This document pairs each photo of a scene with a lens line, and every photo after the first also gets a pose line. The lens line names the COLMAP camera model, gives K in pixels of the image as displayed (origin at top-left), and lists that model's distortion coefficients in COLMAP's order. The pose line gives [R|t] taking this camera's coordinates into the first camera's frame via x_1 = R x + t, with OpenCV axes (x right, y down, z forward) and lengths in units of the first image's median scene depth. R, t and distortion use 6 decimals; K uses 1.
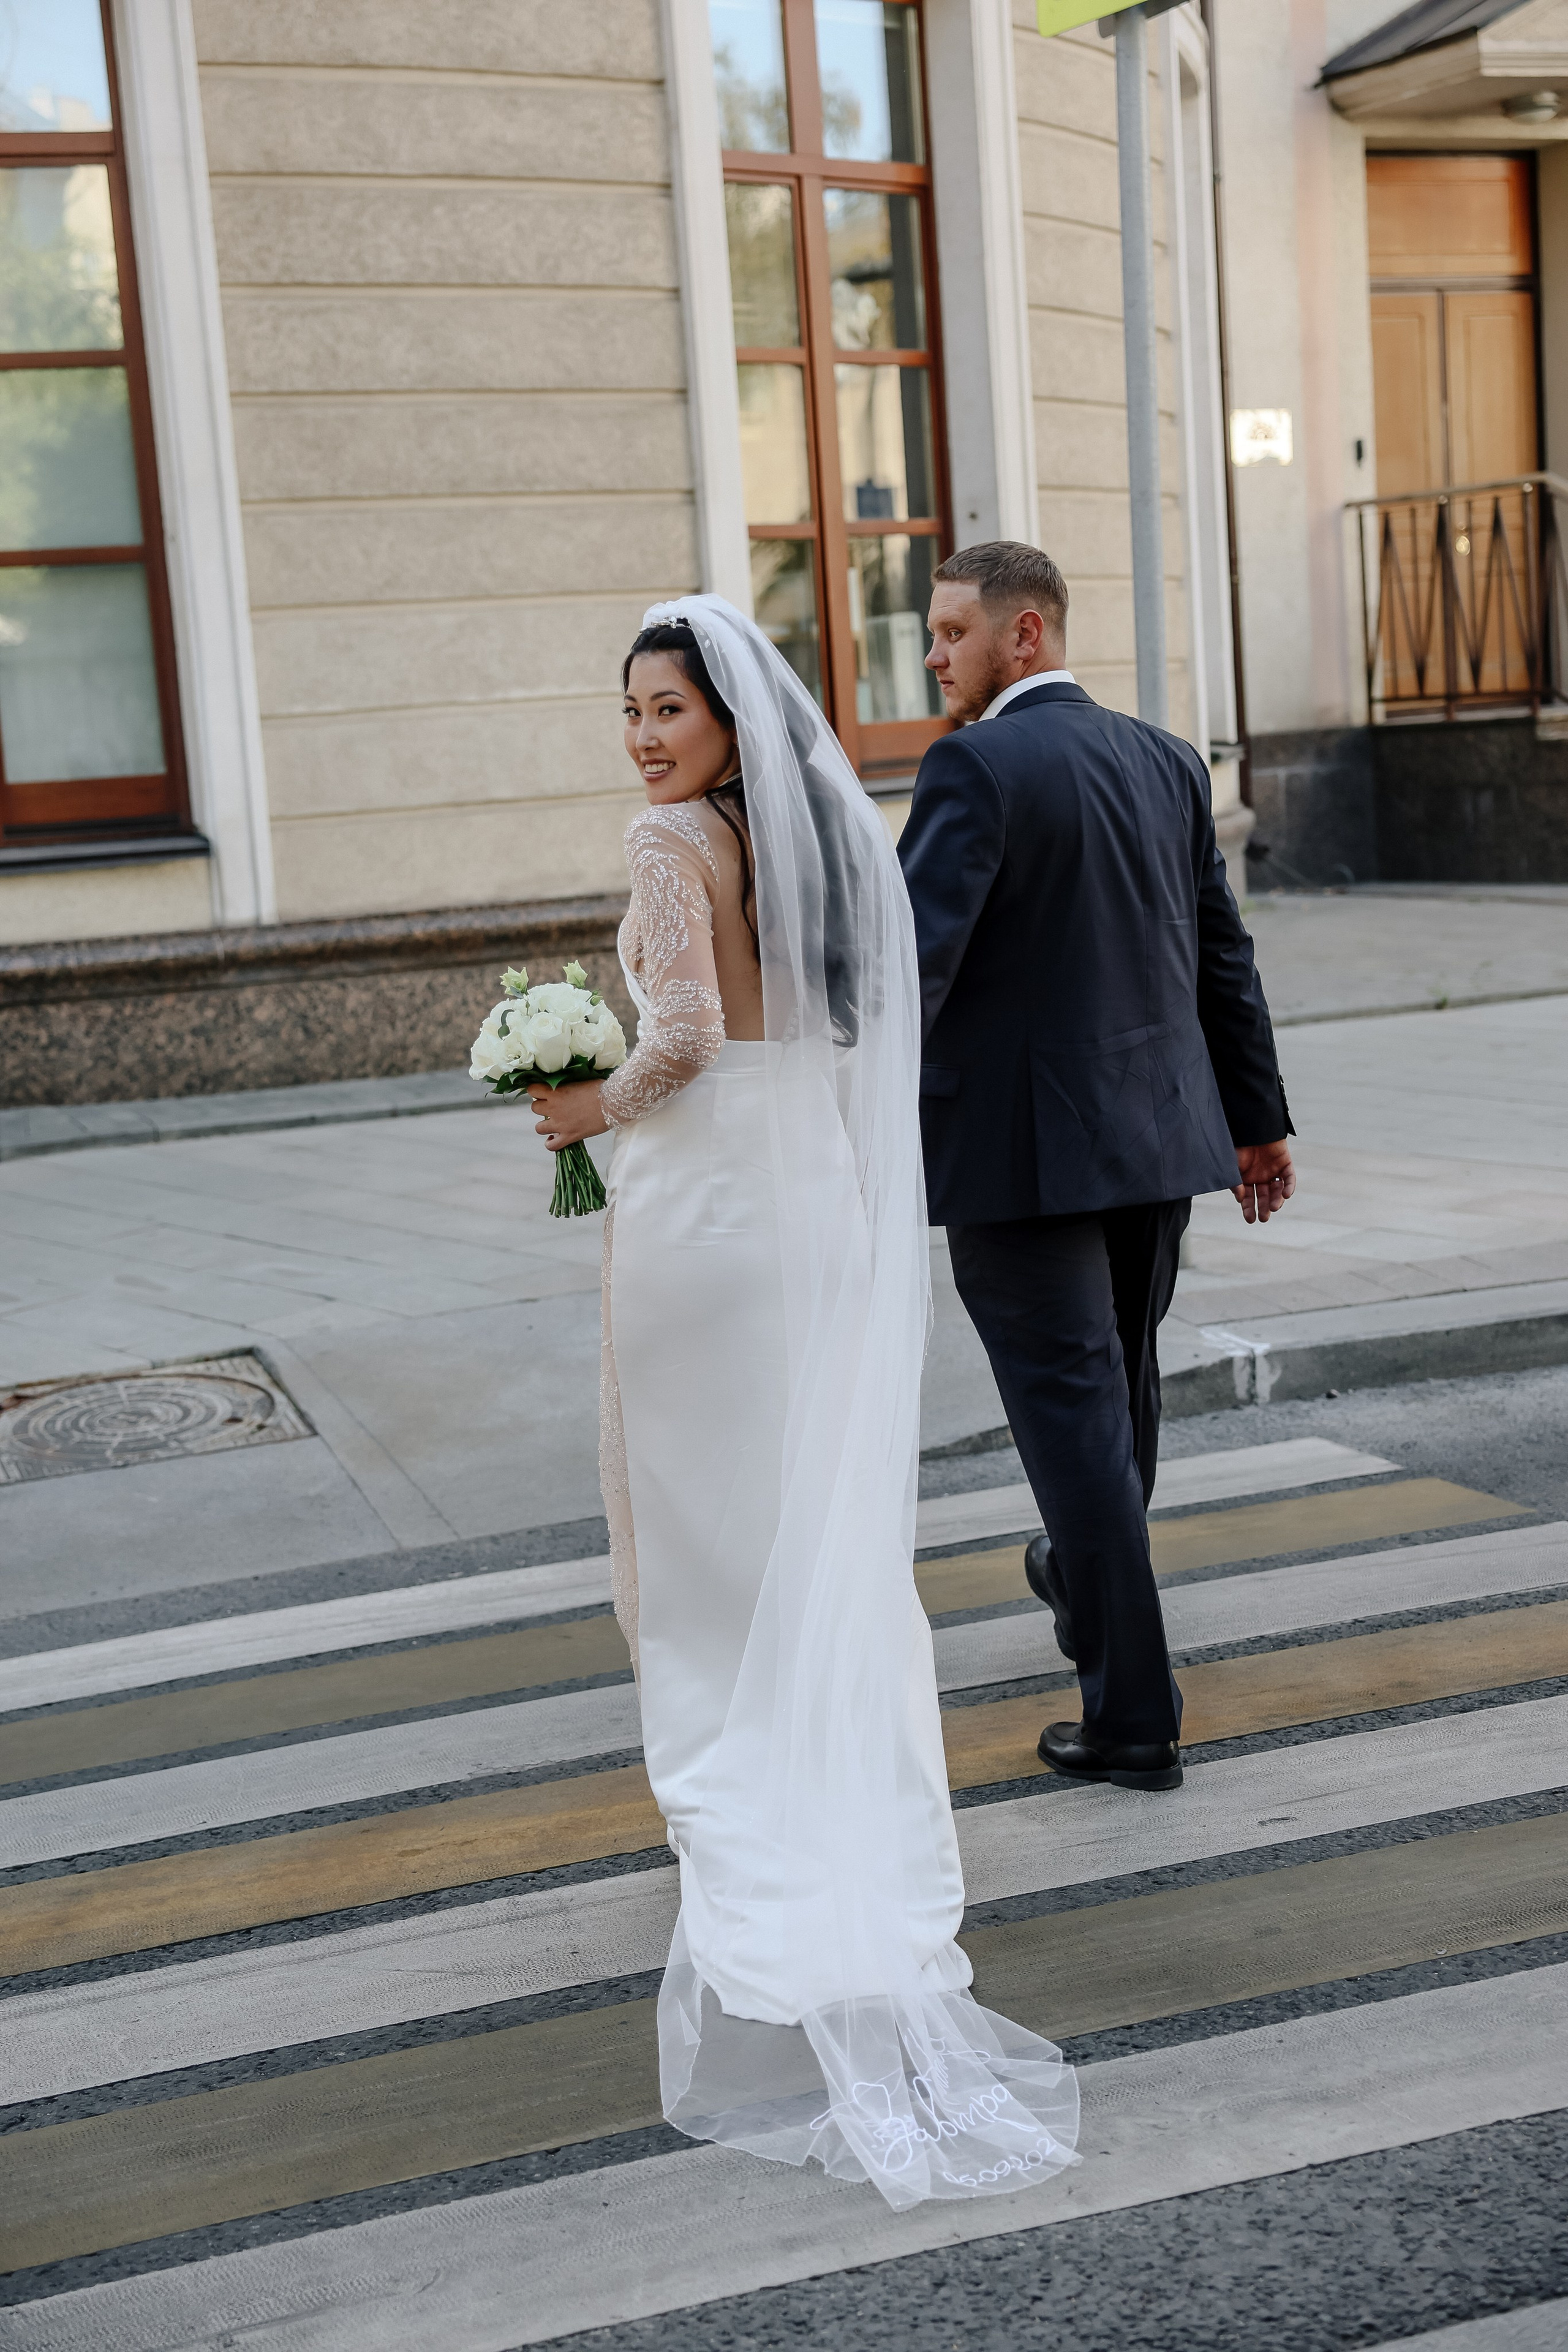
lens RADIAL K [[3475.8, 0, 797.8], [0, 3475.8, 1220.3], [0, 0, 1]] dist [0.098052, 0.000000]
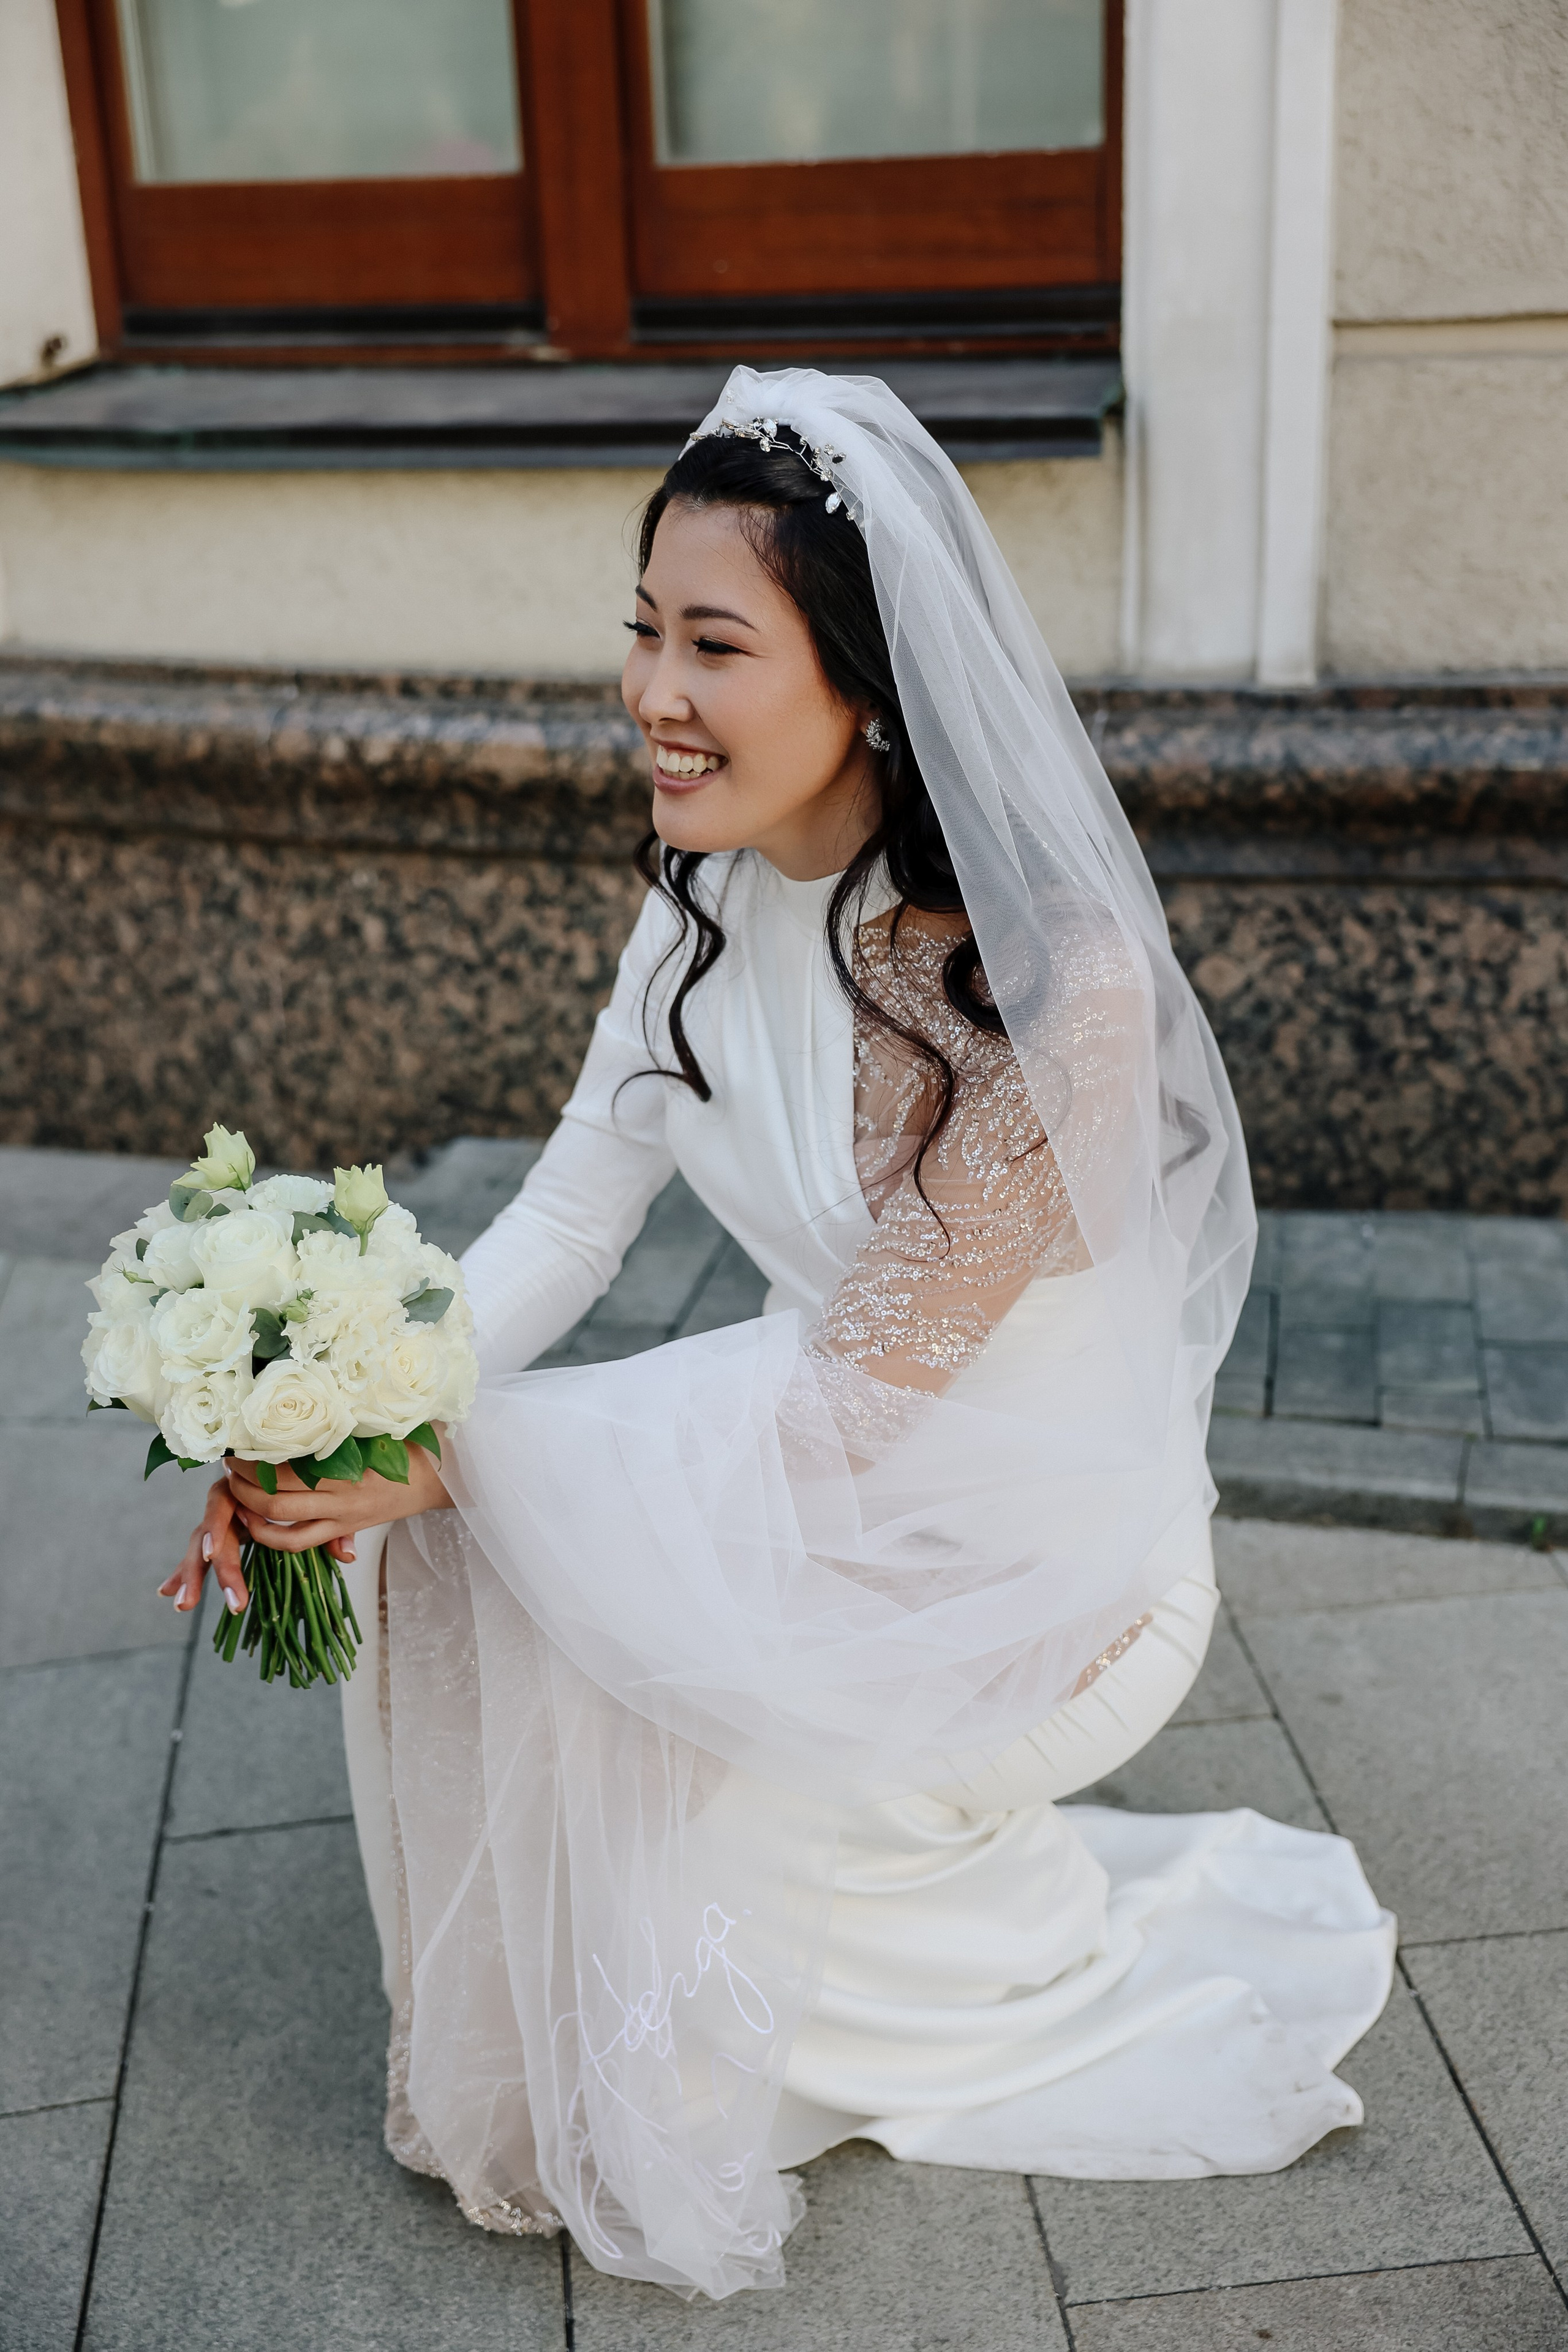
lens RADIAL K [[3022.5, 0, 734.2], [0, 3022.5, 1195.7], [0, 0, 1]] dist [0.100553, 0.000000]
pose [[0.806380, 0.226607, -0.546261, -0.035880], [-0.101434, 0.962985, 0.249742, -0.103081], [0.582634, -0.145977, 0.799517, 0.750141]]
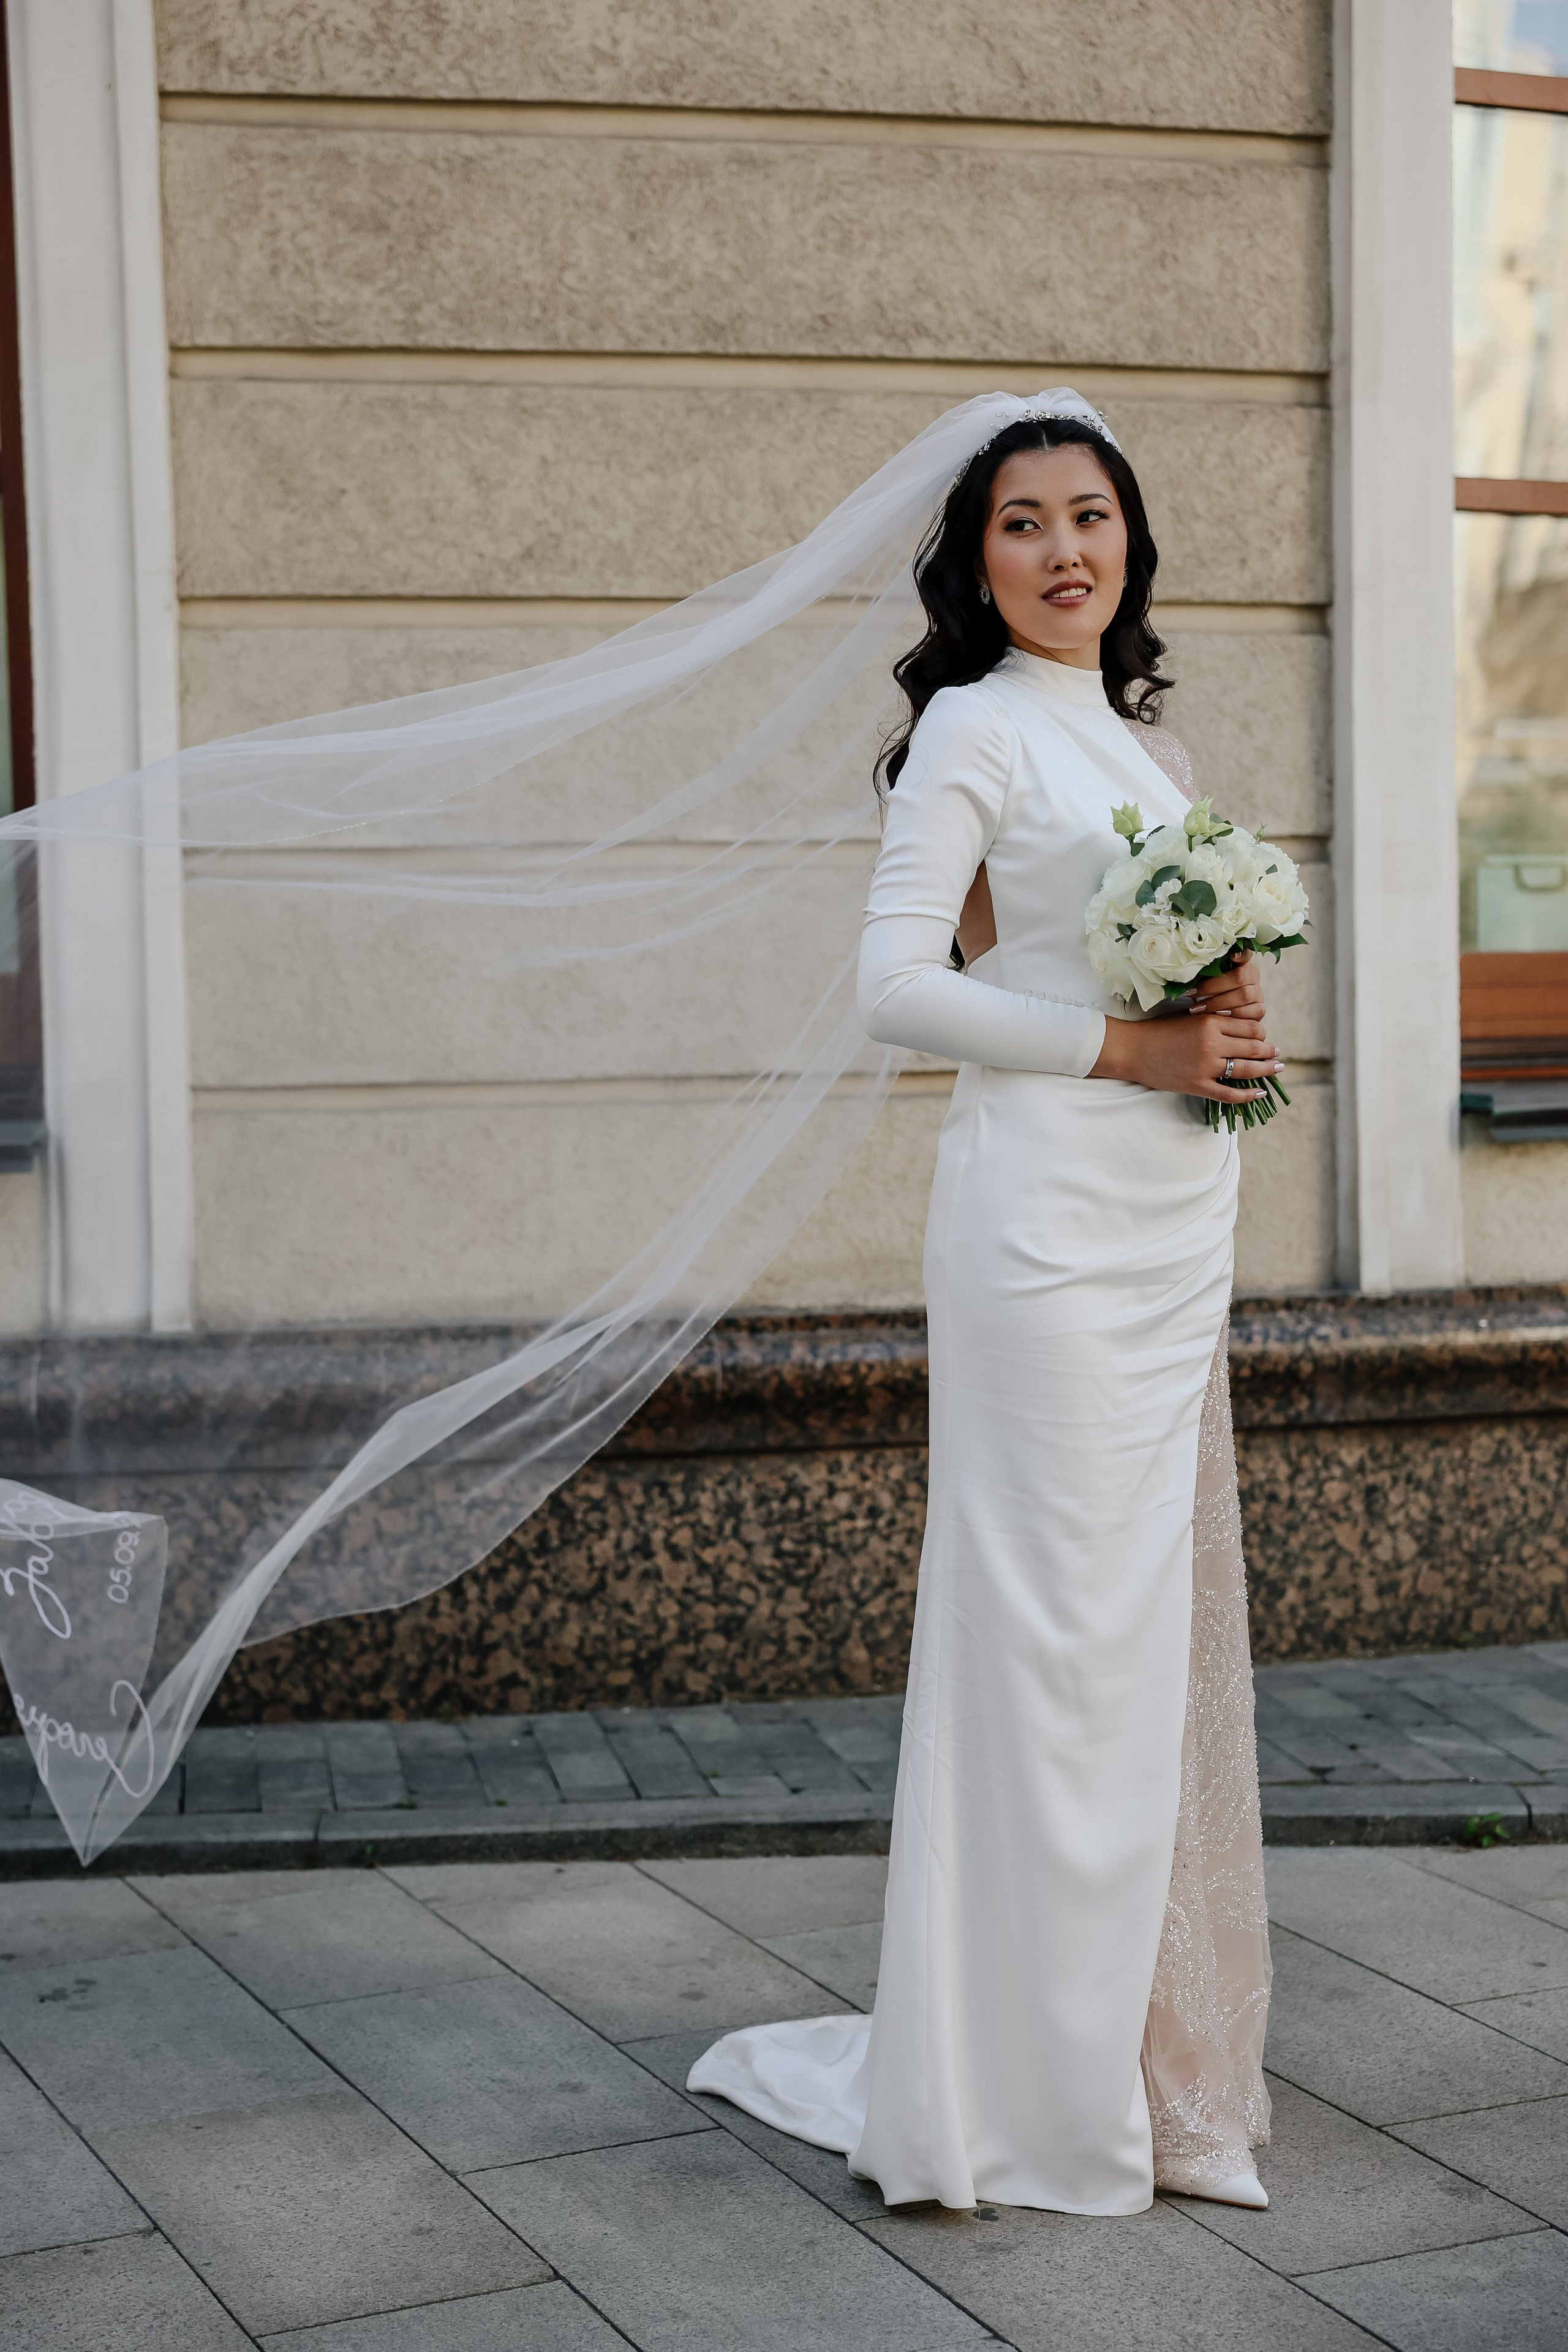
lens RADIAL K [[3957.3, 0, 792.1], [0, 3957.3, 1159.0], [0, 0, 1]] dist [0.215759, 0.000000]
pose [[0.954930, 0.059751, -0.290754, 0.058059], [-0.087809, 0.992554, -0.084419, -0.071726], [0.283545, 0.106145, 0.953066, 0.557474]]
